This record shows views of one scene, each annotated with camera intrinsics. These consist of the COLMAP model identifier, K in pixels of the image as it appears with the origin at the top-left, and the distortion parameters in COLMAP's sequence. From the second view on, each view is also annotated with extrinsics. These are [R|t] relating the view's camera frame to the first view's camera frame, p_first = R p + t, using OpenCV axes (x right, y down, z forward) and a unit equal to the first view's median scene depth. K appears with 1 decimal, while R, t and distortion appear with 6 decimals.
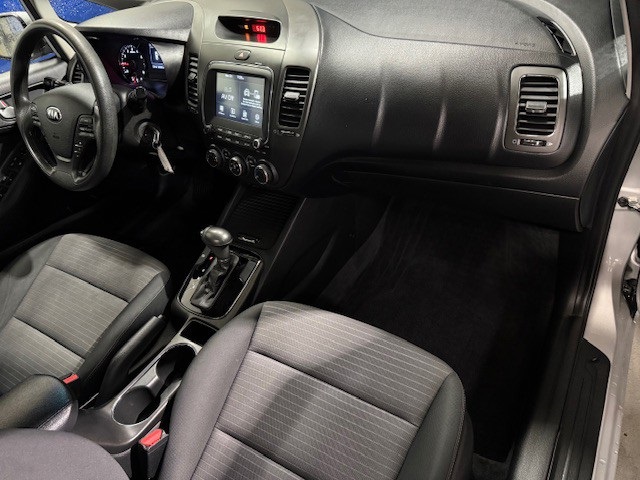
lens RADIAL K [[448.1, 0, 320.0], [0, 448.1, 240.0], [0, 0, 1]] dist [0.035061, -0.070719]
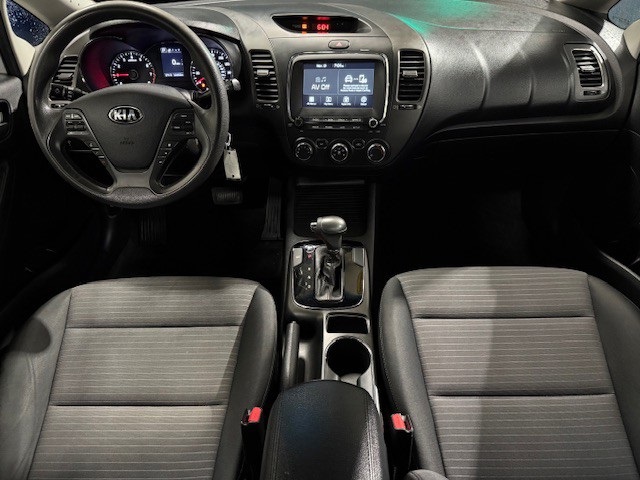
lens RADIAL K [[448.1, 0, 320.0], [0, 448.1, 240.0], [0, 0, 1]] dist [0.035061, -0.070719]
pose [[0.855933, -0.184004, 0.483240, -0.778091], [0.245640, 0.967053, -0.066861, 0.087457], [-0.455016, 0.175931, 0.872931, 0.176628]]
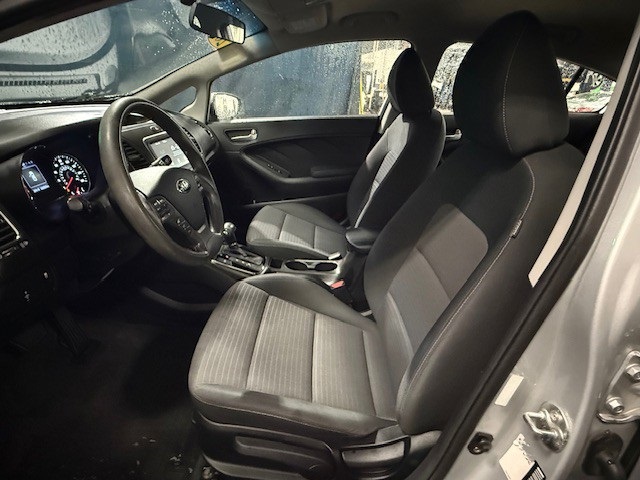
lens RADIAL K [[353.8, 0, 318.8], [0, 353.8, 232.5], [0, 0, 1]] dist [-0.000515, 0.000340]
pose [[-0.498389, -0.212504, 0.840506, -1.503407], [0.596157, 0.619893, 0.510225, -0.463994], [-0.629449, 0.755364, -0.182262, 1.103234]]
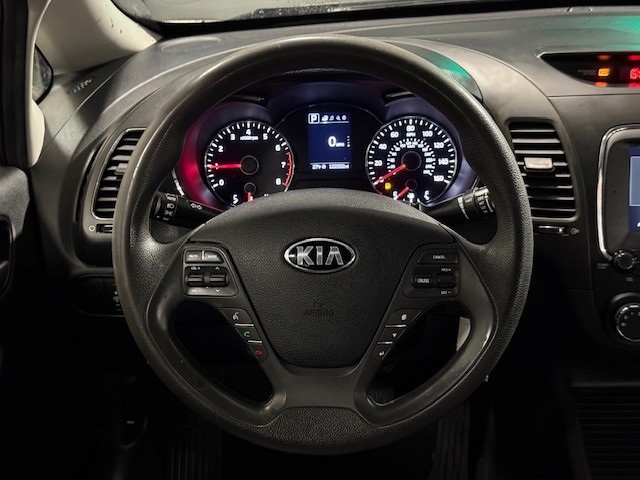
lens RADIAL K [[888.6, 0, 320.0], [0, 888.6, 240.0], [0, 0, 1]] dist [0.097261, 0.025905]
pose [[0.873000, -0.062150, 0.483743, -1.030414], [0.233581, 0.923977, -0.302830, -0.063047], [-0.428147, 0.377364, 0.821149, 0.388938]]
